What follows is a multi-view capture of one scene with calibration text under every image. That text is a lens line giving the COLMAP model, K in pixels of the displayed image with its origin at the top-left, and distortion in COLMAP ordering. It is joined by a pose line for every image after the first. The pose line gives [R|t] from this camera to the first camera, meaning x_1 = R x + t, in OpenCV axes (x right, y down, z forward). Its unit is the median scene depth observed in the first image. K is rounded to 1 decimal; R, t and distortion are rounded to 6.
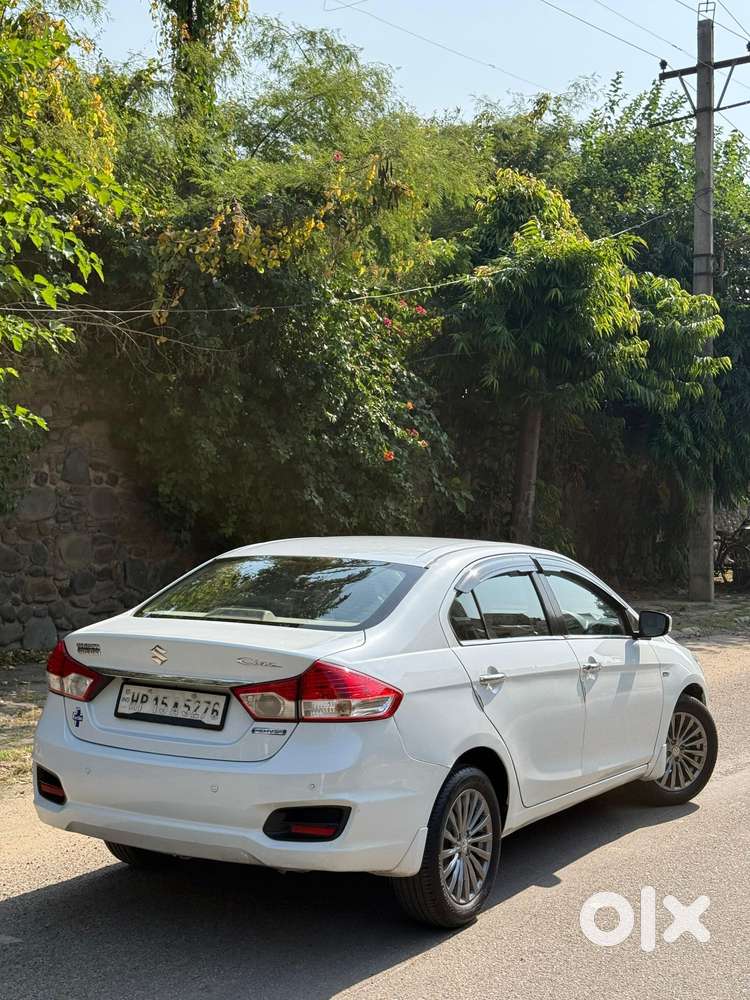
lens RADIAL K [[1415.3, 0, 351.1], [0, 1415.3, 502.0], [0, 0, 1]] dist [0.138014, 0.000000]
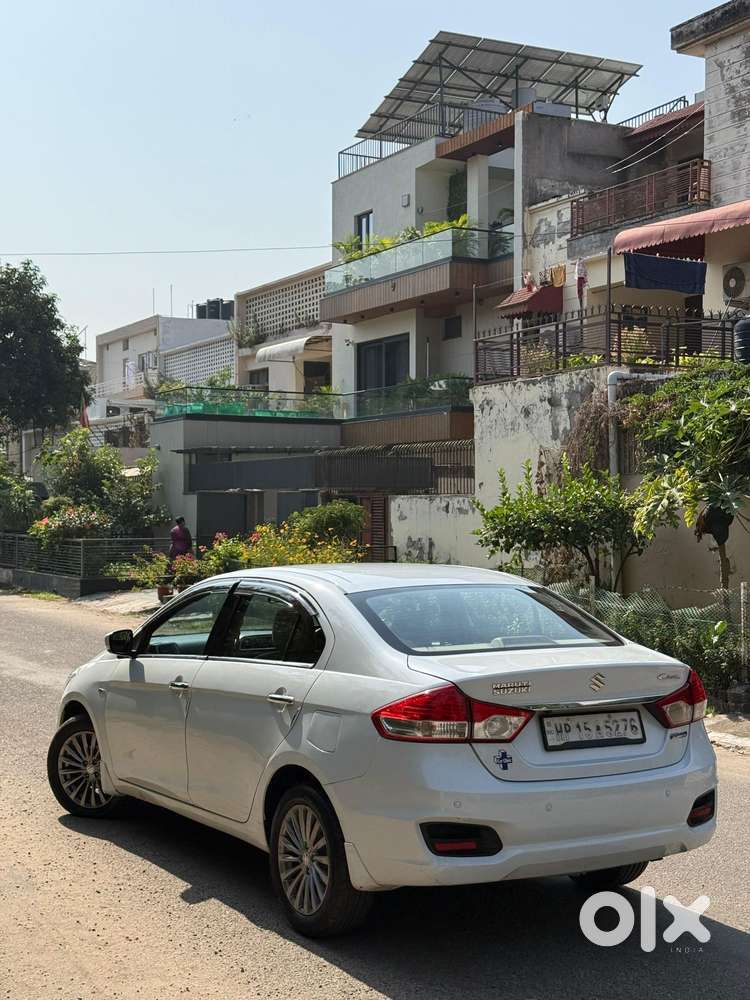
lens RADIAL K [[1415.3, 0, 399.8], [0, 1415.3, 493.3], [0, 0, 1]] dist [0.138014, 0.000000]
pose [[0.438355, 0.004166, 0.898792, -0.472304], [0.003478, 0.999974, -0.006332, -0.010957], [-0.898795, 0.005901, 0.438329, 0.273969]]
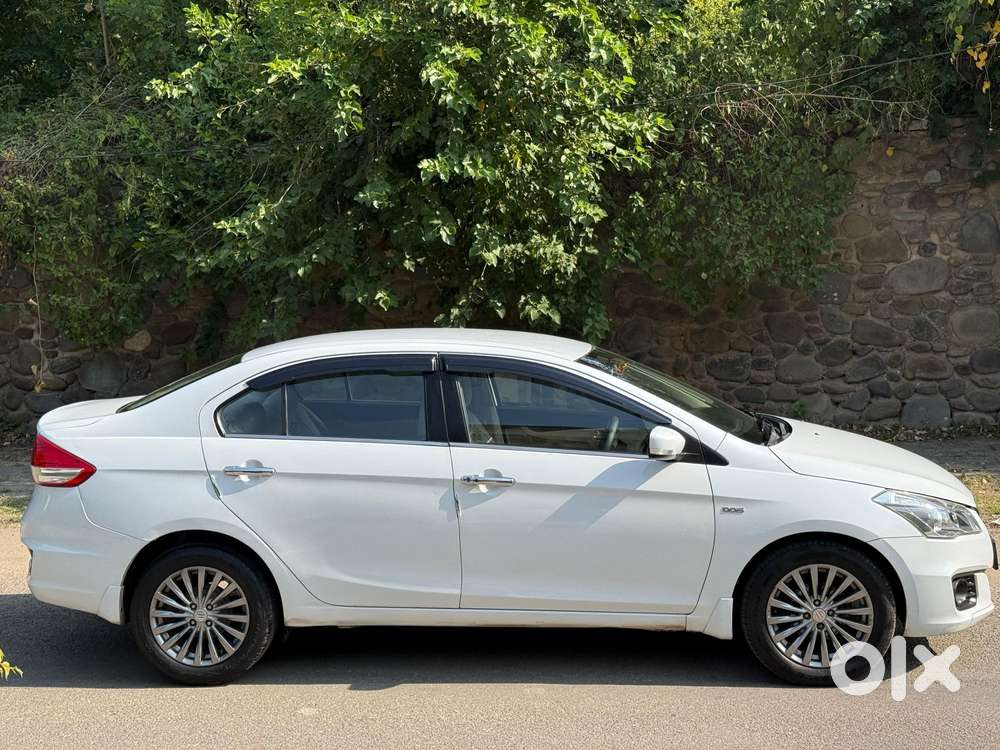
lens RADIAL K [[1415.3, 0, 501.6], [0, 1415.3, 374.3], [0, 0, 1]] dist [0.138014, 0.000000]
pose [[0.463198, 0.053108, -0.884662, 0.508796], [0.023045, 0.997144, 0.071927, -0.008626], [0.885955, -0.053703, 0.460651, 0.311974]]
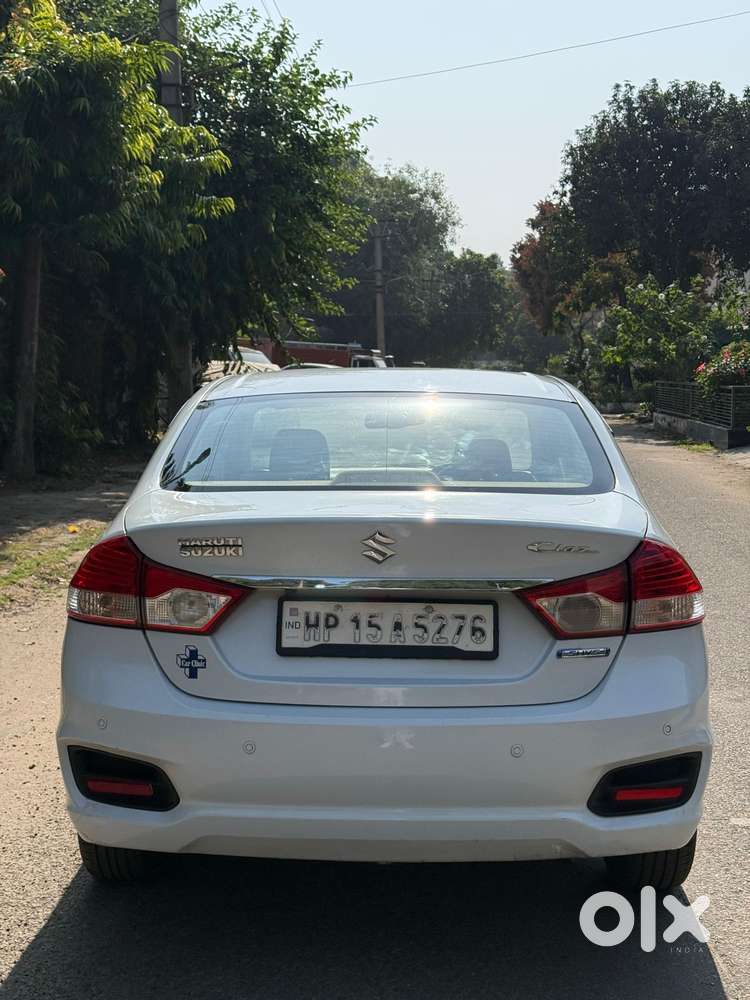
lens RADIAL K [[1415.3, 0, 369.9], [0, 1415.3, 496.9], [0, 0, 1]] dist [0.138014, 0.000000]
pose [[0.862960, -0.053630, 0.502418, -0.181231], [0.009511, 0.995899, 0.089969, 0.012865], [-0.505182, -0.072862, 0.859931, 0.197979]]
